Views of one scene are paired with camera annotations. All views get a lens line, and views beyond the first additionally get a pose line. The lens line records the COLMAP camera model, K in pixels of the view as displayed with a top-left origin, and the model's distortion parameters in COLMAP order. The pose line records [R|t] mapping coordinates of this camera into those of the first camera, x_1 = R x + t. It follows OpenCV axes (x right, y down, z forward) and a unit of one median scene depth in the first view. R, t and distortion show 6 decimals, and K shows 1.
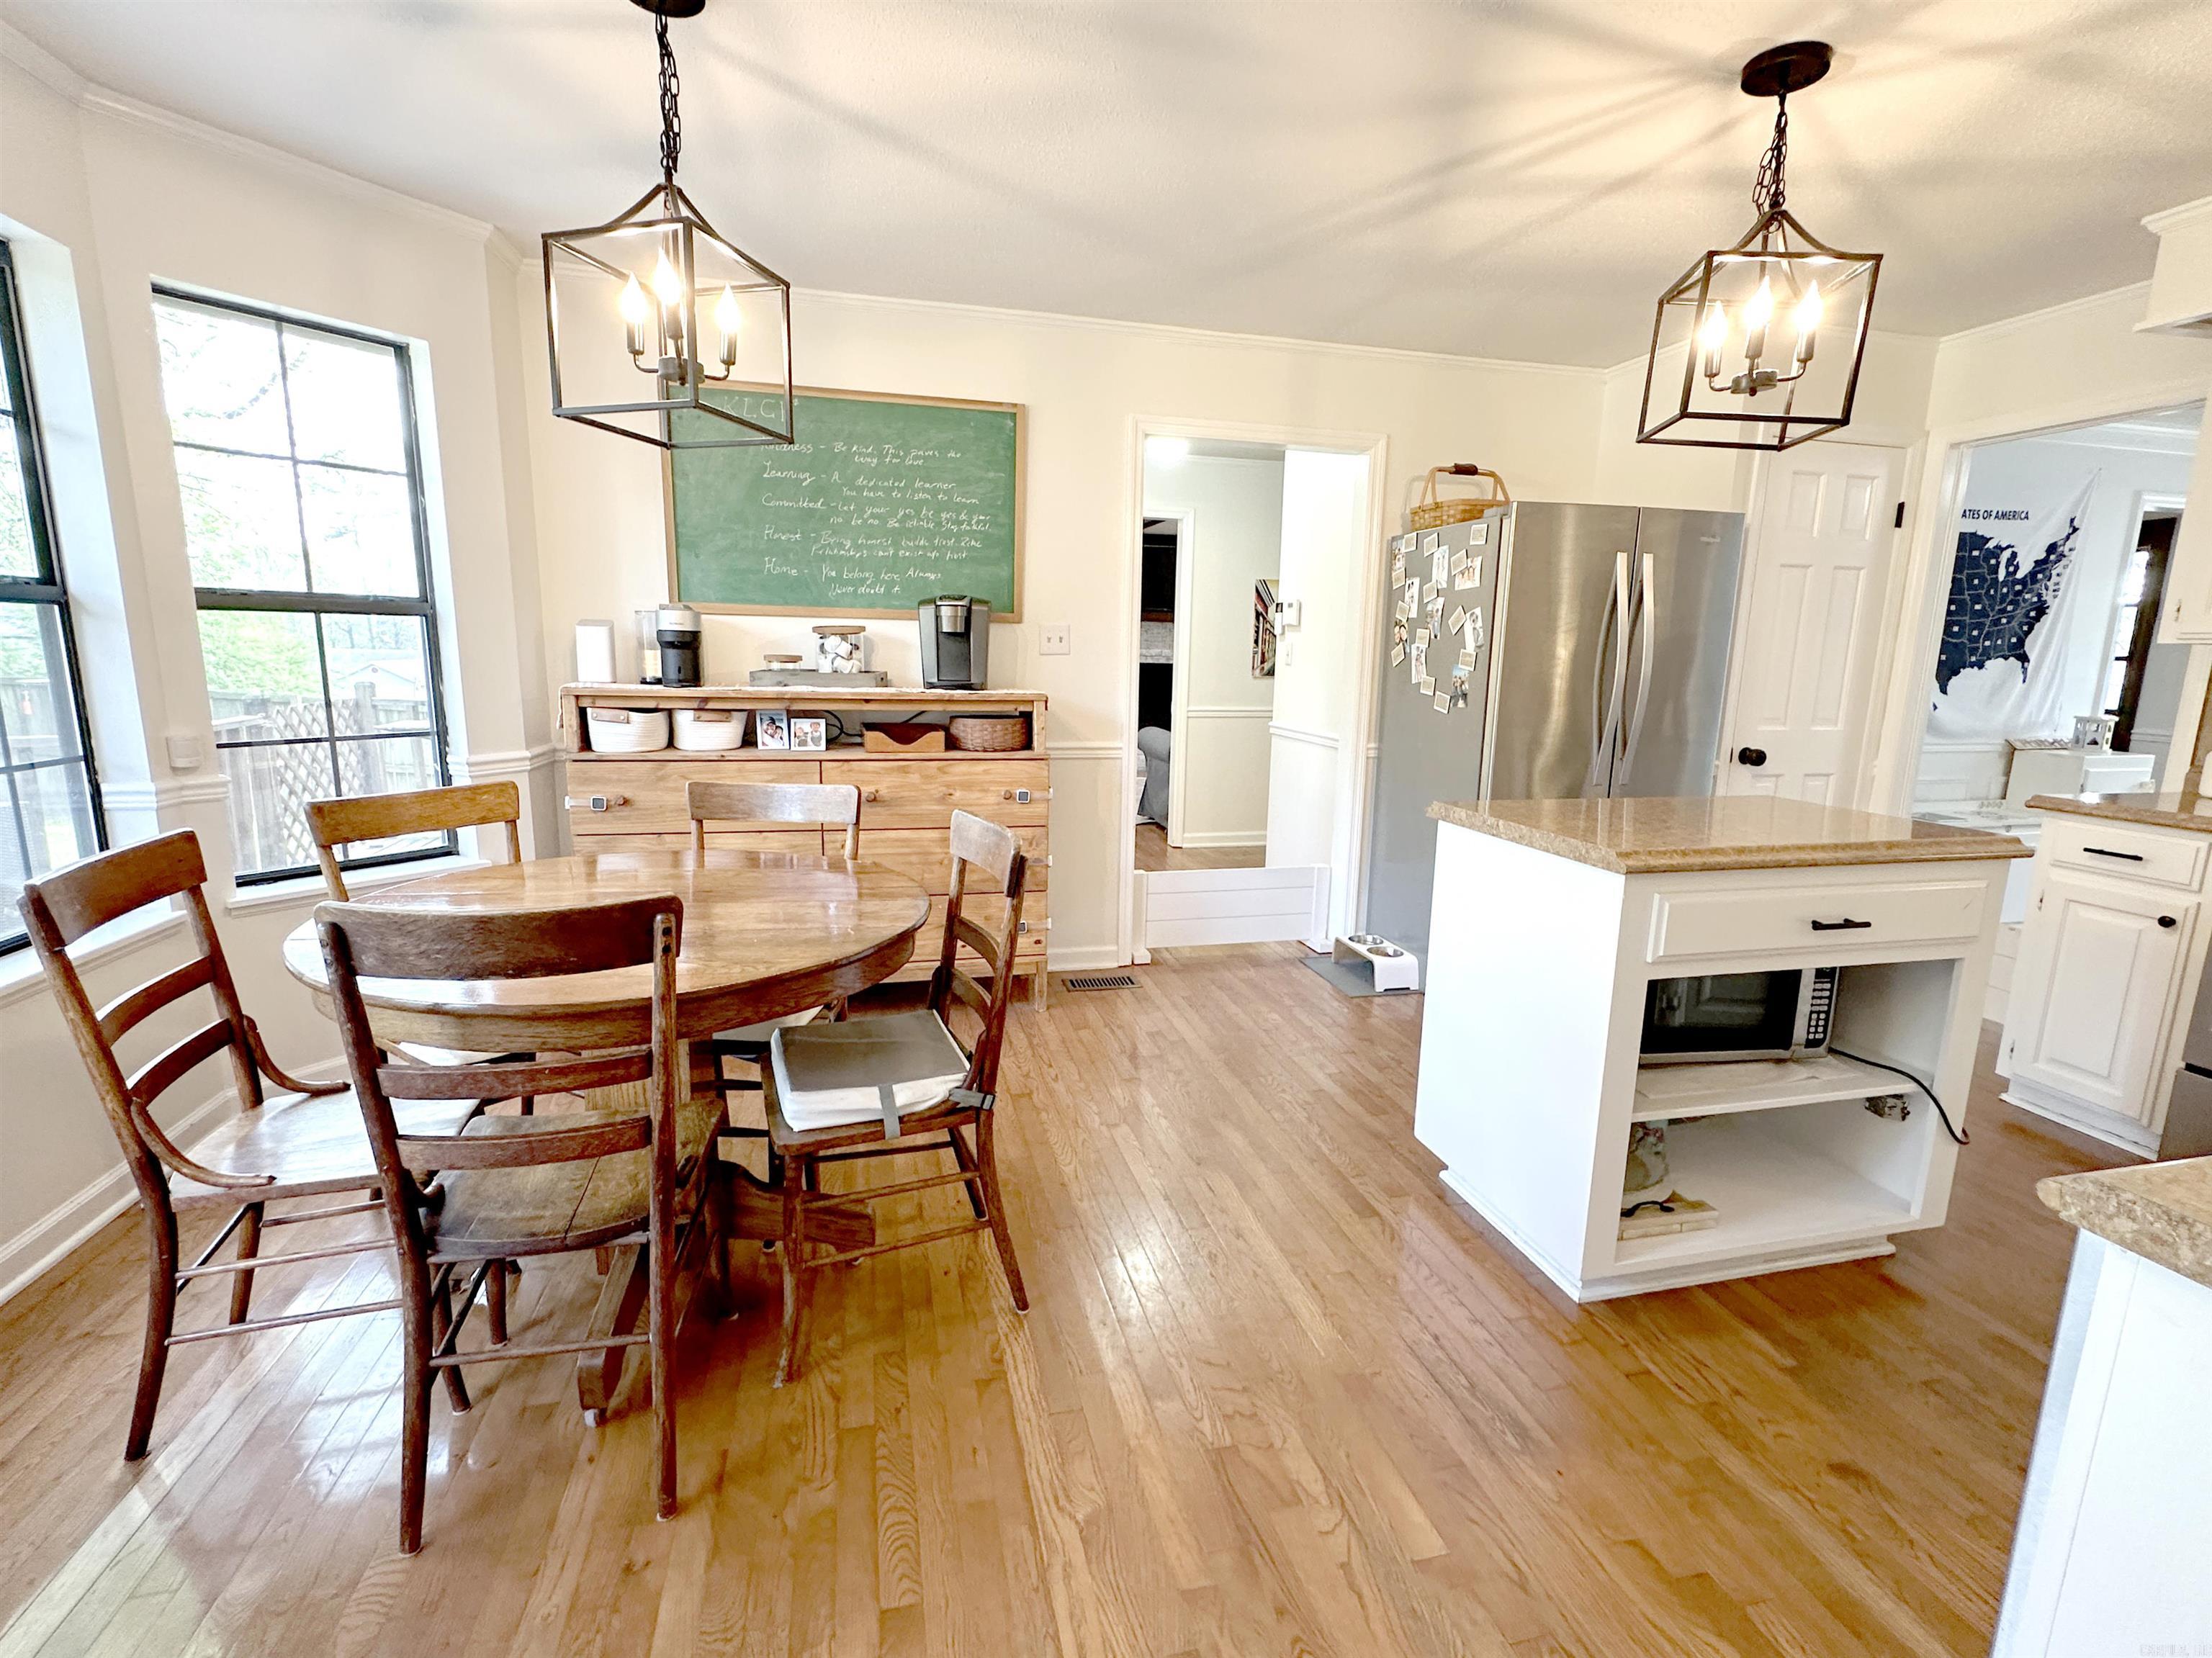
lens RADIAL K [[985.9, 0, 1106.0], [0, 985.9, 829.0], [0, 0, 1]] dist [-0.000010, 0.000003]
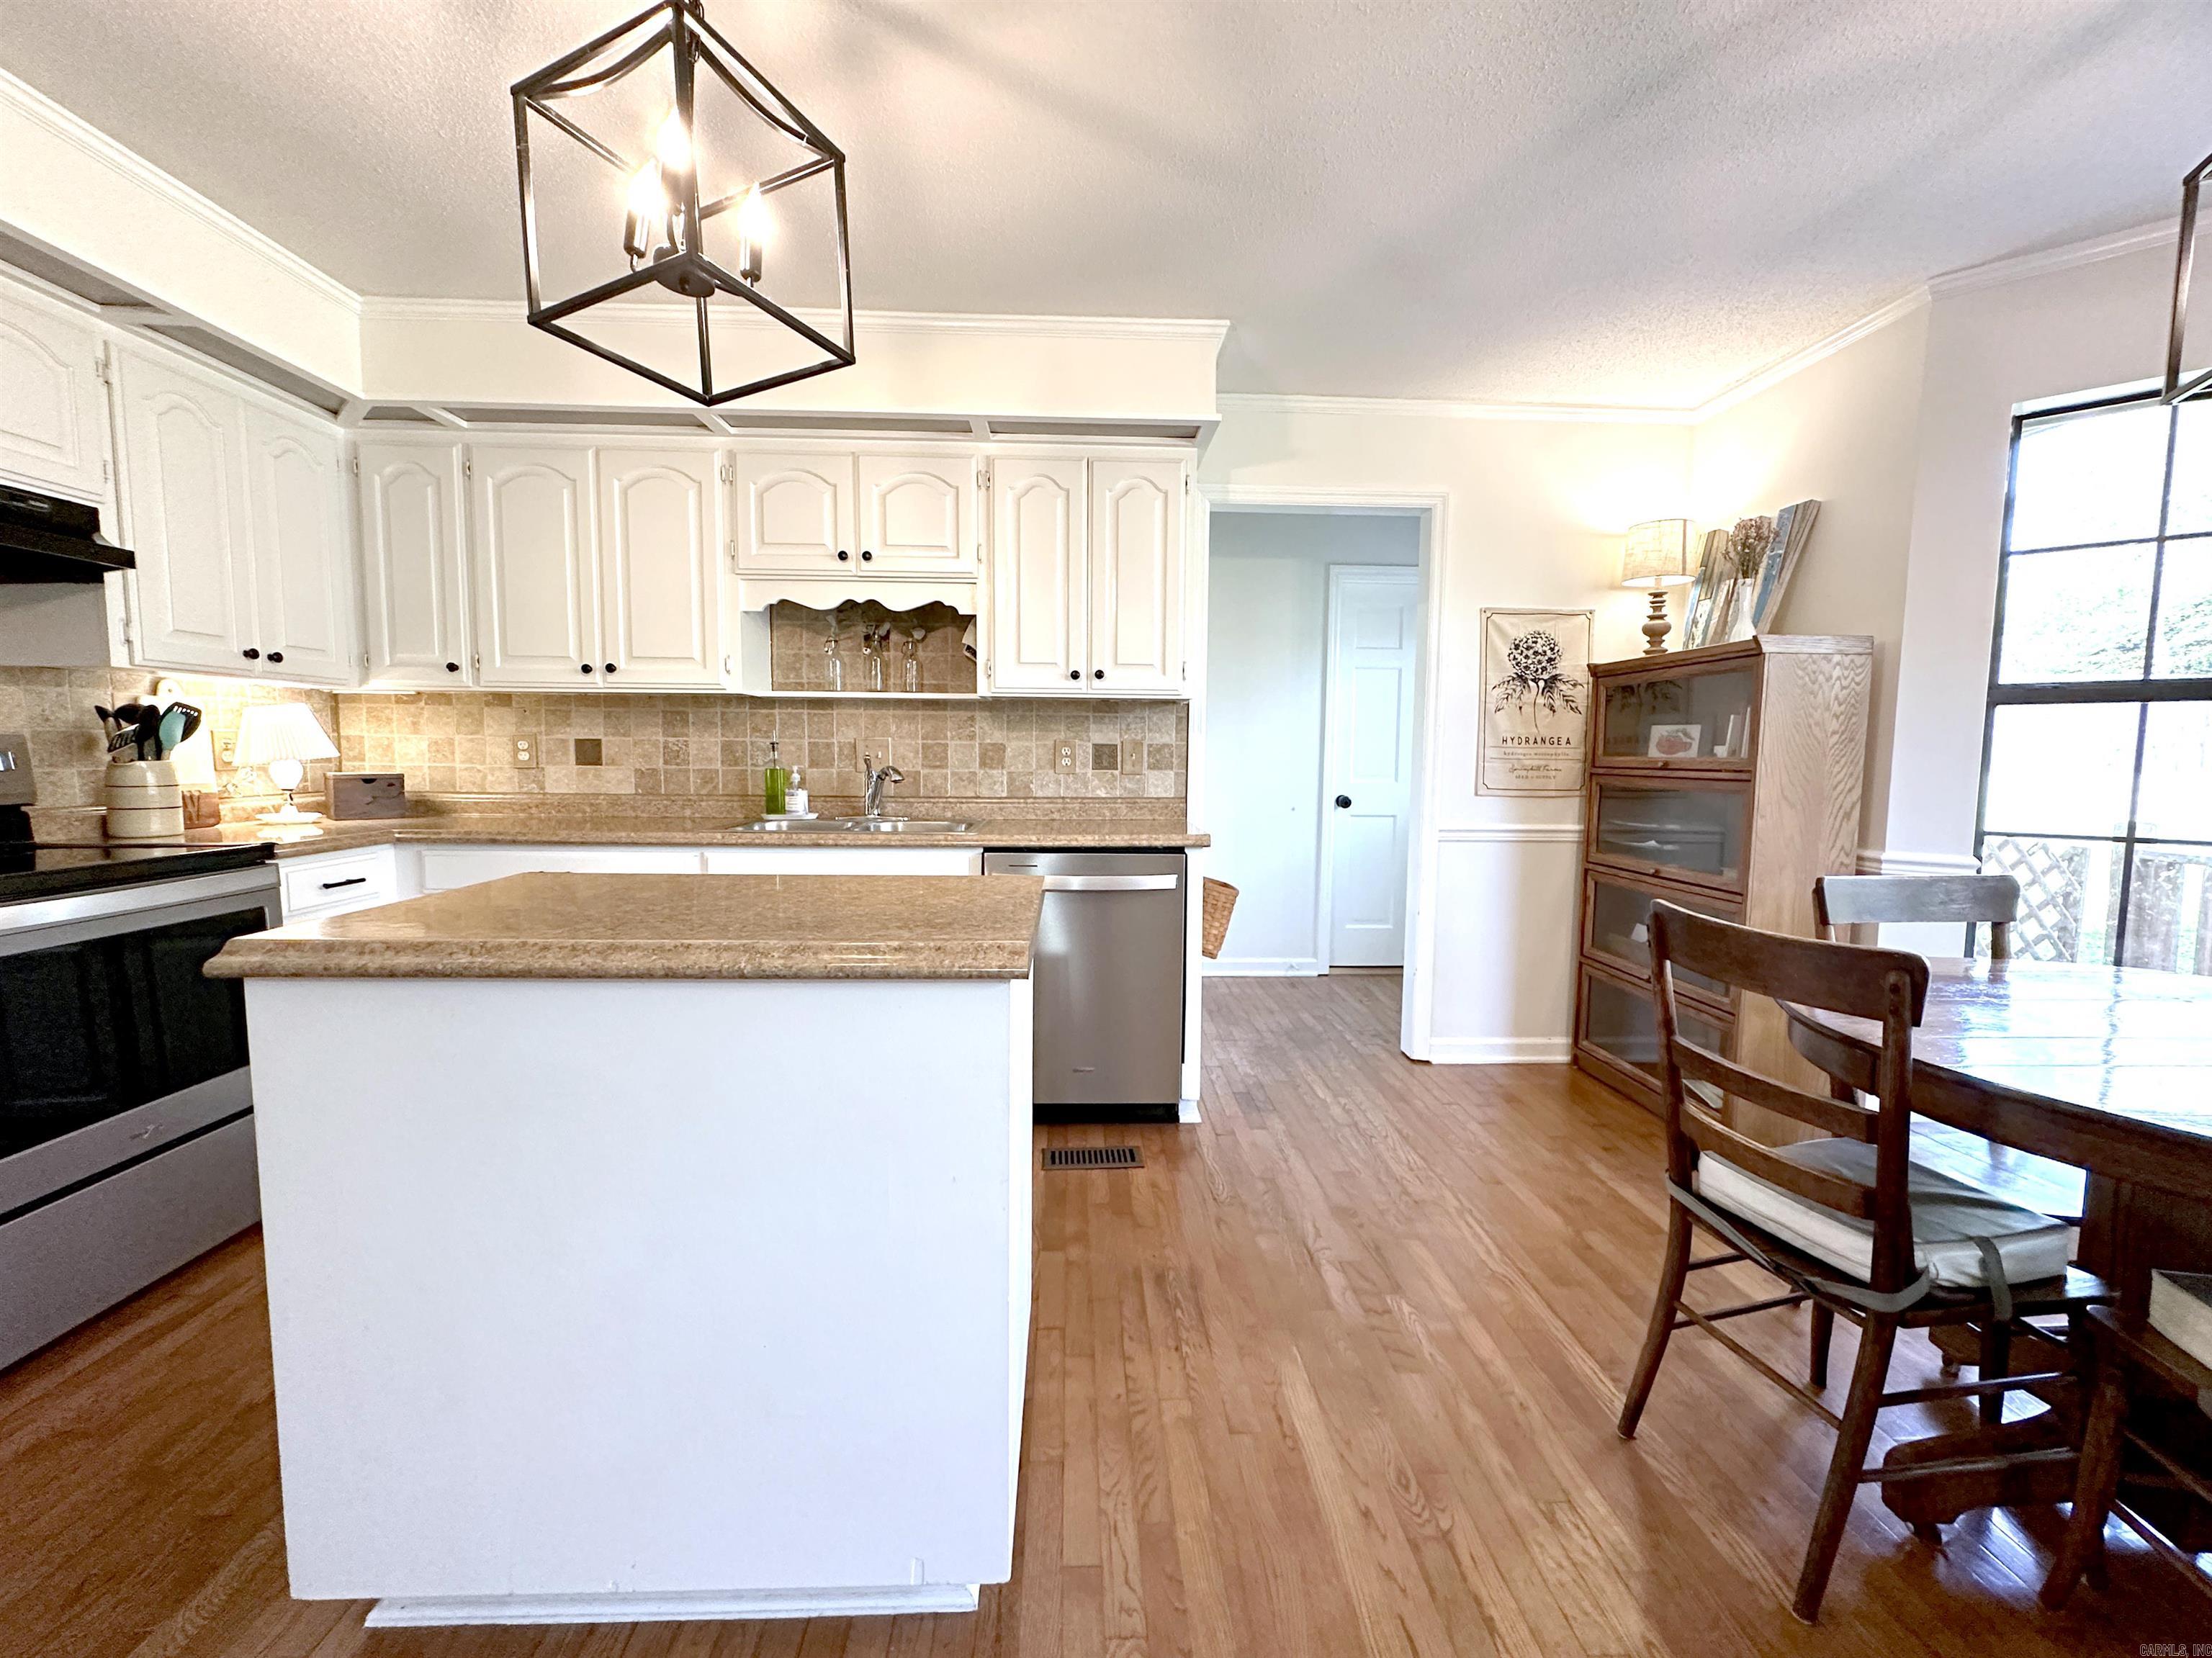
lens RADIAL K [[889.4, 0, 1106.0], [0, 889.4, 829.0], [0, 0, 1]] dist [0.007479, 0.000449]
pose [[-0.978093, -0.043708, 0.203527, 0.287815], [0.010903, 0.965610, 0.259766, -0.317164], [-0.207882, 0.256295, -0.943980, 2.109470]]
